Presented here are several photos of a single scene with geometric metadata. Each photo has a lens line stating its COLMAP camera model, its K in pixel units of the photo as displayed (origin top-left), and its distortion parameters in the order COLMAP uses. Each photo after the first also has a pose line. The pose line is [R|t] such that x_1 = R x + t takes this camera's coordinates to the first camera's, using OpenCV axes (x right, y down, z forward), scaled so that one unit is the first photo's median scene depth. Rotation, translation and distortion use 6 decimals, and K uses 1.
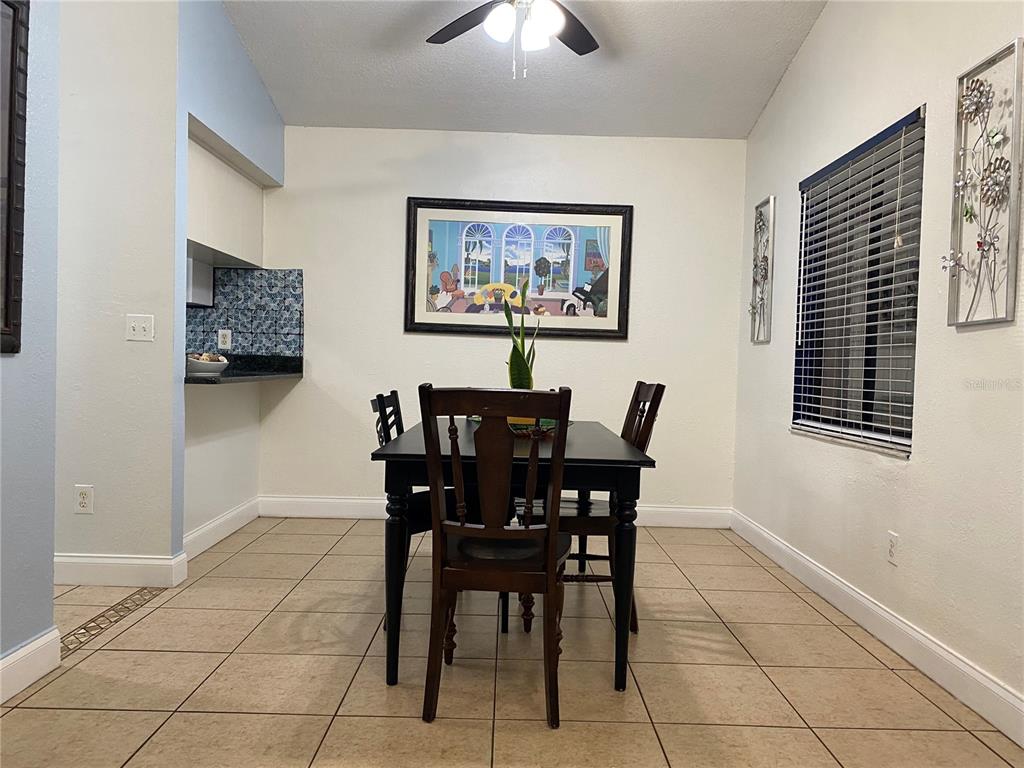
lens RADIAL K [[780.7, 0, 516.7], [0, 780.7, 381.4], [0, 0, 1]] dist [0.061921, -0.066863]
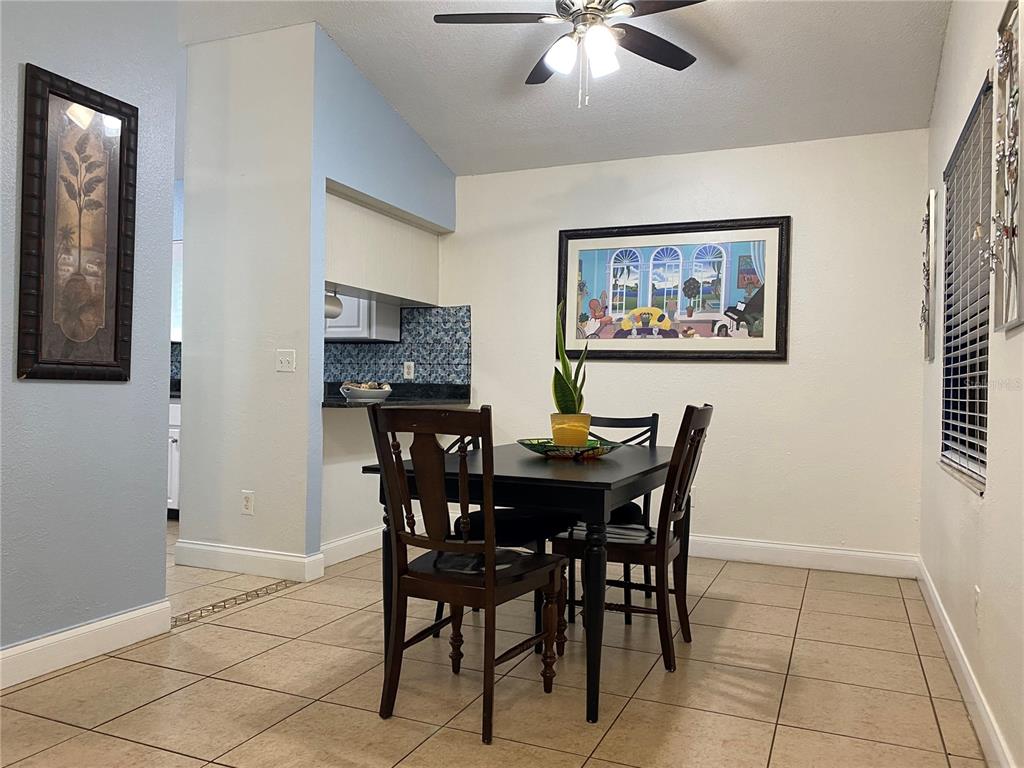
lens RADIAL K [[780.7, 0, 516.7], [0, 780.7, 381.4], [0, 0, 1]] dist [0.061921, -0.066863]
pose [[0.915137, -0.016928, -0.402788, 0.224338], [0.001181, 0.999226, -0.039312, 0.006654], [0.403142, 0.035500, 0.914449, 0.032735]]
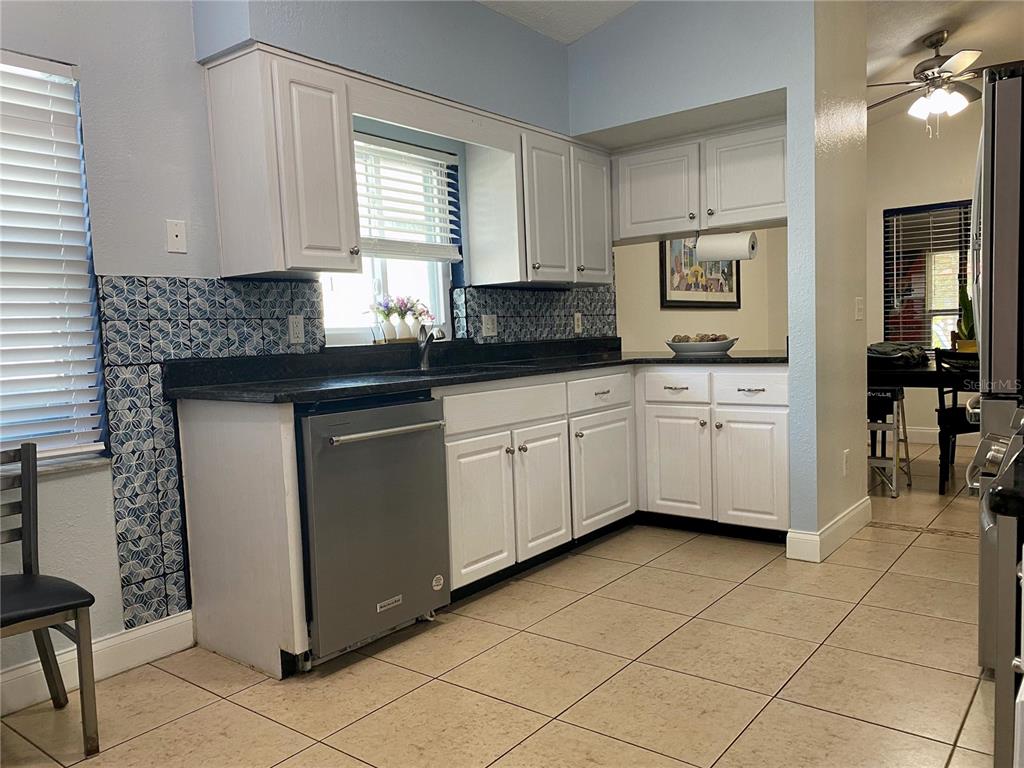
lens RADIAL K [[780.5, 0, 501.2], [0, 780.5, 393.5], [0, 0, 1]] dist [0.061615, -0.071064]
pose [[0.628652, -0.118058, 0.768674, -1.185835], [0.072496, 0.993003, 0.093222, -0.064064], [-0.774301, -0.002879, 0.632811, 0.459119]]
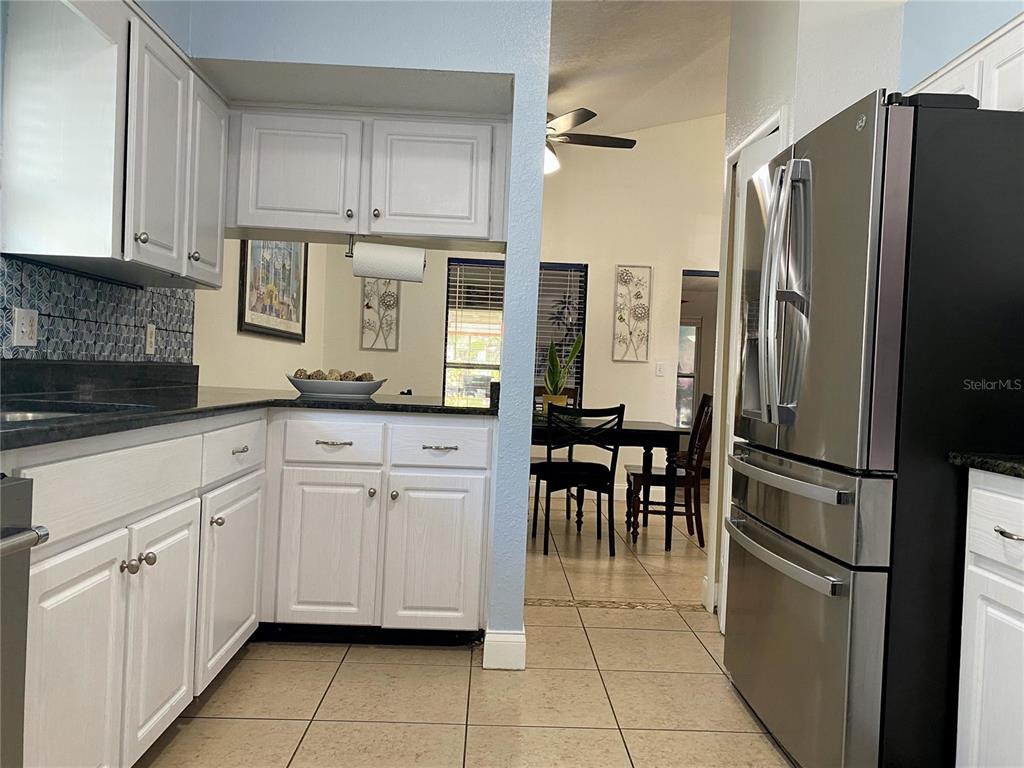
lens RADIAL K [[780.7, 0, 516.7], [0, 780.7, 381.4], [0, 0, 1]] dist [0.061921, -0.066863]
pose [[-0.020891, -0.045479, 0.998747, -1.029029], [-0.026747, 0.998633, 0.044915, -0.056407], [-0.999424, -0.025775, -0.022078, 0.710383]]
